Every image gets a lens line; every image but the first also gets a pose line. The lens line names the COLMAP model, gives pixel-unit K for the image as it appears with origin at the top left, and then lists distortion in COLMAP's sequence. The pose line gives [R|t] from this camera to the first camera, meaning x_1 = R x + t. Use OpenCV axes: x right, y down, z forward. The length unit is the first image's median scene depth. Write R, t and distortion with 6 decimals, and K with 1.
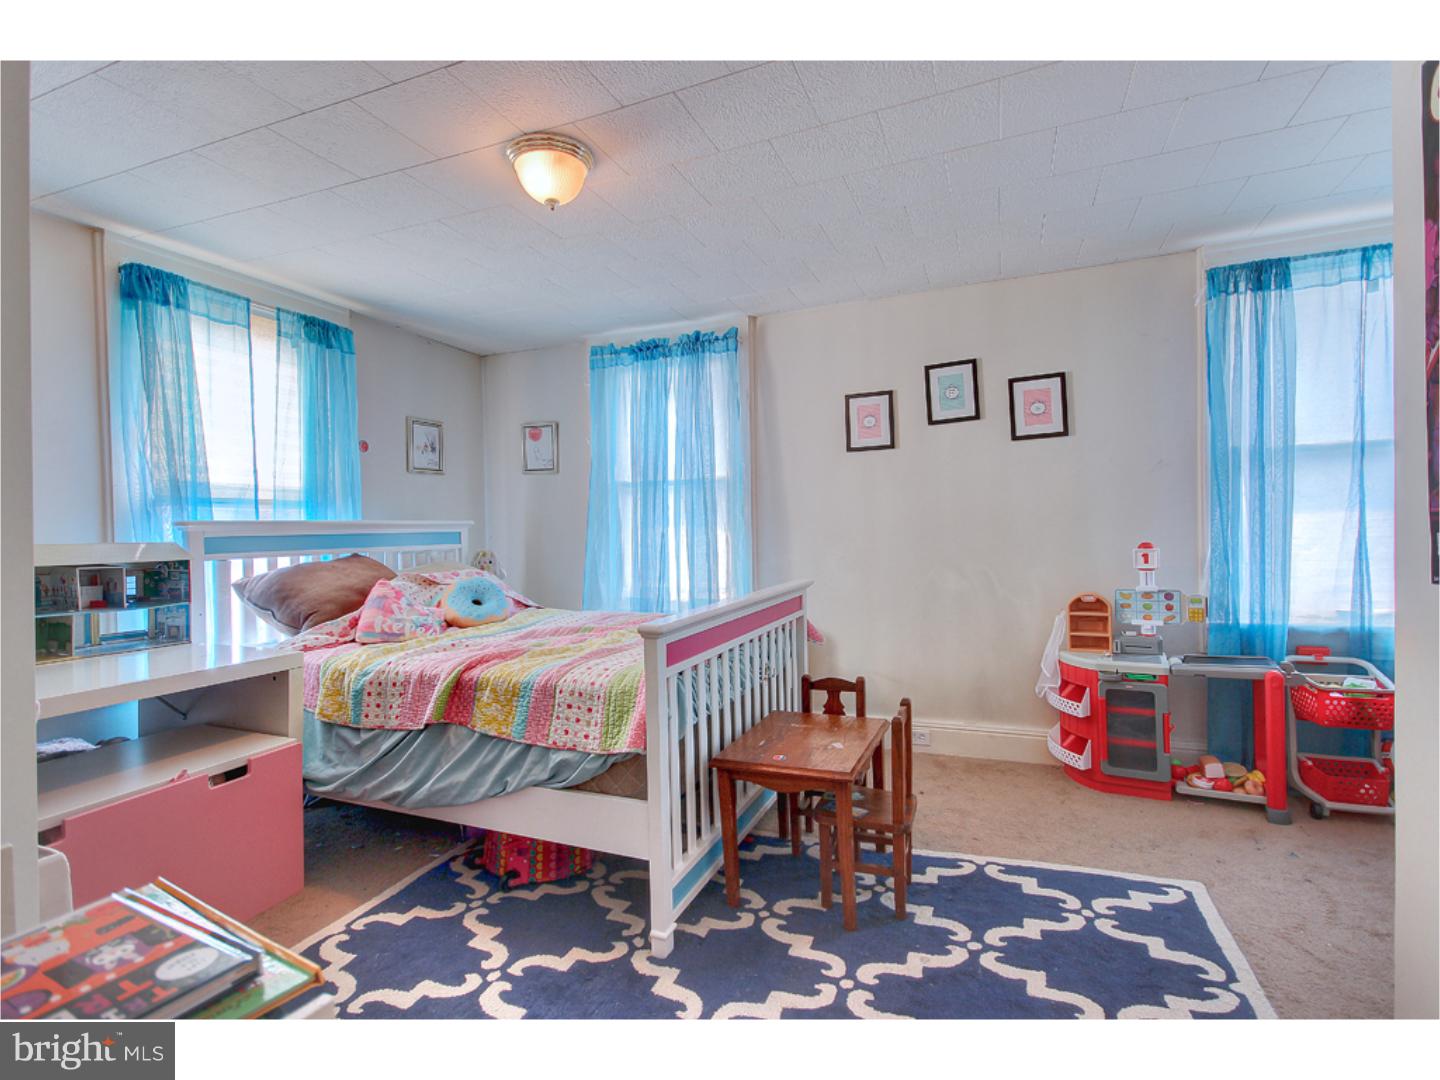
lens RADIAL K [[704.1, 0, 720.3], [0, 704.1, 542.5], [0, 0, 1]] dist [0.005929, -0.000581]
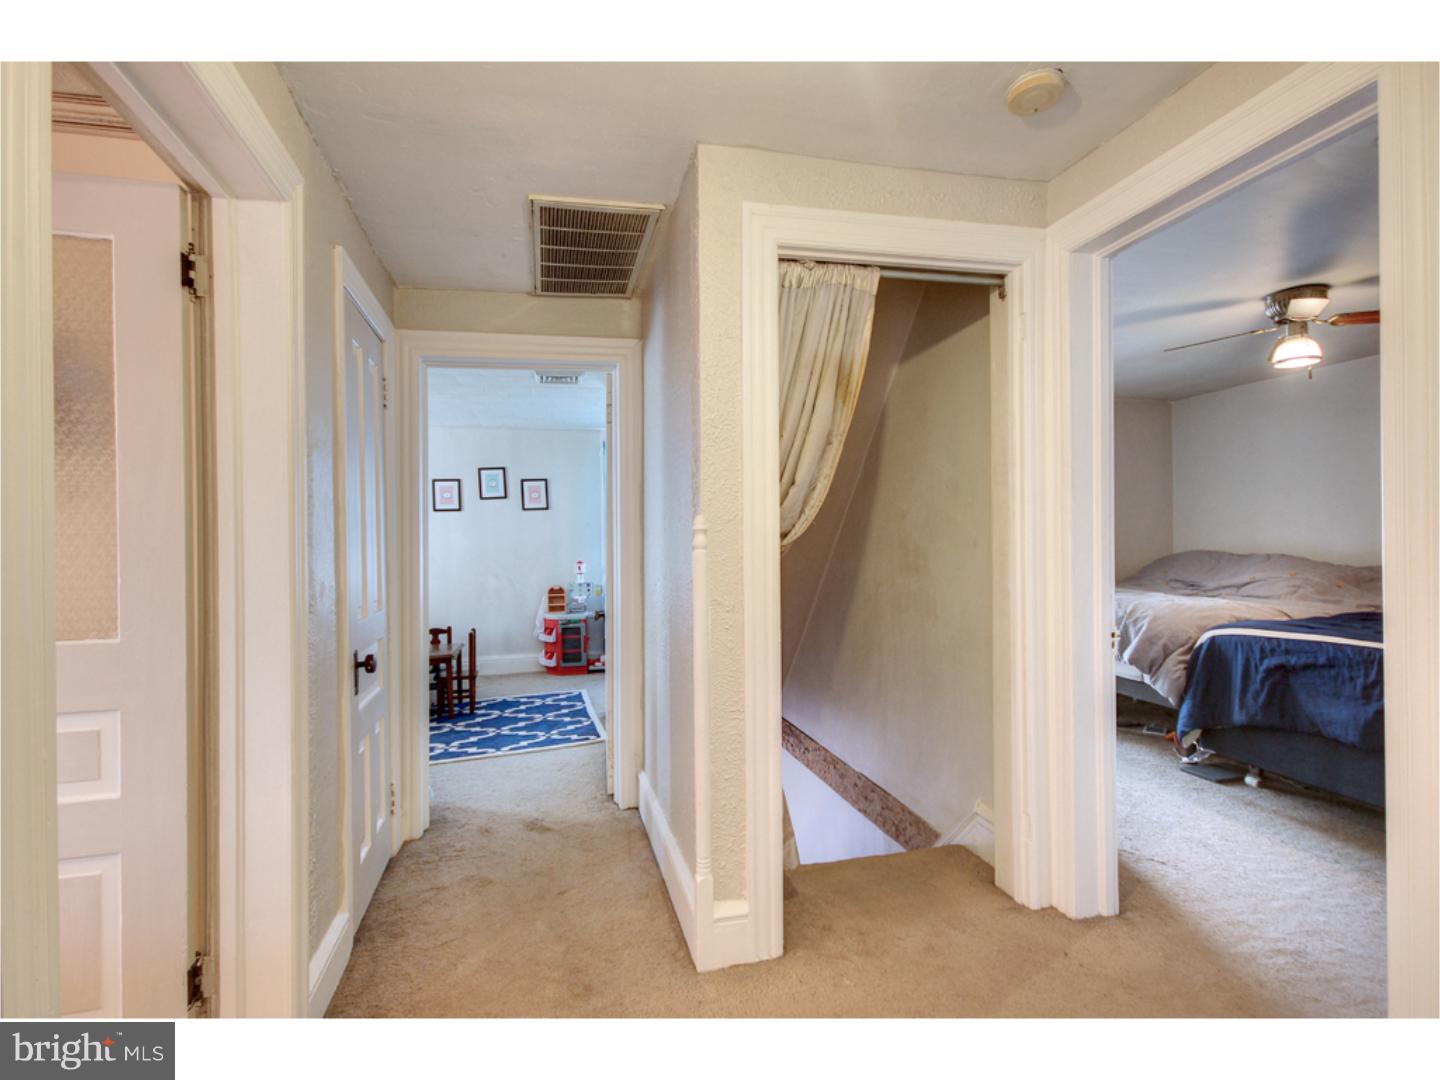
lens RADIAL K [[704.1, 0, 710.2], [0, 704.1, 540.2], [0, 0, 1]] dist [0.005929, -0.000581]
pose [[0.813696, 0.012217, 0.581163, -0.346857], [0.007059, 0.999498, -0.030894, 0.005283], [-0.581248, 0.029241, 0.813201, -1.033293]]
